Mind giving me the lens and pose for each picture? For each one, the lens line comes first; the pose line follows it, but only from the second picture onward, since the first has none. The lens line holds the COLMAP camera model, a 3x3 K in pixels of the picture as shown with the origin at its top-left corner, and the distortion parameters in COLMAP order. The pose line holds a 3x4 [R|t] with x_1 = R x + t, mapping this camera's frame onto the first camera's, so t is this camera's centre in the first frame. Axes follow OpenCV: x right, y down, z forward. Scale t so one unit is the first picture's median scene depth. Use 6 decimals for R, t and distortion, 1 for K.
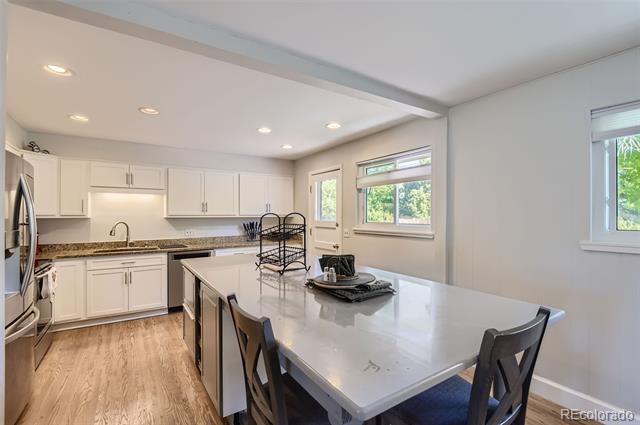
lens RADIAL K [[298.7, 0, 321.3], [0, 298.7, 211.1], [0, 0, 1]] dist [0.001575, -0.004365]
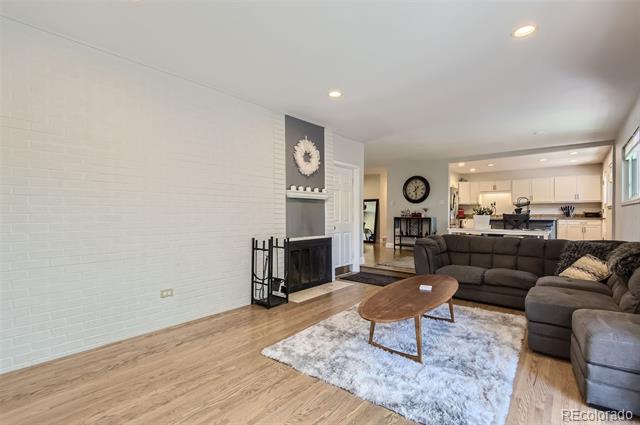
lens RADIAL K [[298.7, 0, 315.0], [0, 298.7, 214.7], [0, 0, 1]] dist [0.001575, -0.004365]
pose [[0.260860, 0.011250, -0.965311, 1.342098], [0.013731, 0.999788, 0.015363, 0.056508], [0.965279, -0.017262, 0.260650, -1.050159]]
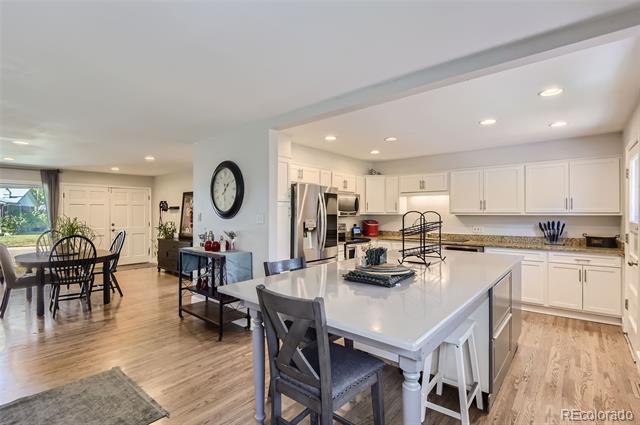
lens RADIAL K [[298.7, 0, 320.1], [0, 298.7, 211.6], [0, 0, 1]] dist [0.001575, -0.004365]
pose [[0.255073, 0.011082, -0.966858, 0.536040], [0.016706, 0.999735, 0.015867, -0.018359], [0.966778, -0.020199, 0.254820, 0.239065]]
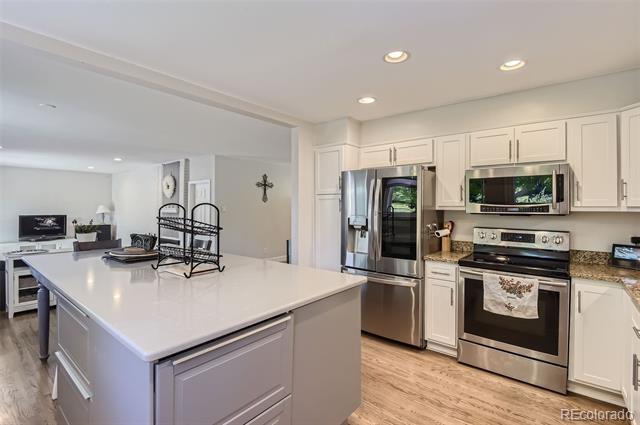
lens RADIAL K [[298.7, 0, 322.2], [0, 298.7, 207.6], [0, 0, 1]] dist [0.001575, -0.004365]
pose [[-0.957170, -0.004045, -0.289497, -0.155112], [0.002269, 0.999767, -0.021473, 0.023240], [0.289516, -0.021210, -0.956938, 1.226730]]
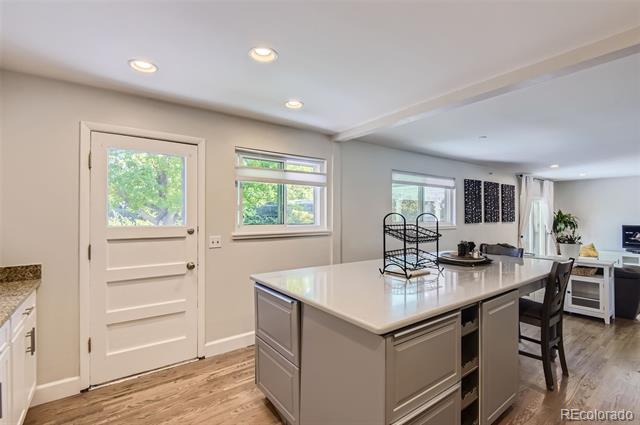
lens RADIAL K [[298.7, 0, 317.9], [0, 298.7, 213.4], [0, 0, 1]] dist [0.001575, -0.004365]
pose [[-0.045677, 0.010765, 0.998898, -0.650926], [-0.017774, 0.999775, -0.011587, 0.011886], [-0.998798, -0.018284, -0.045475, 0.835973]]
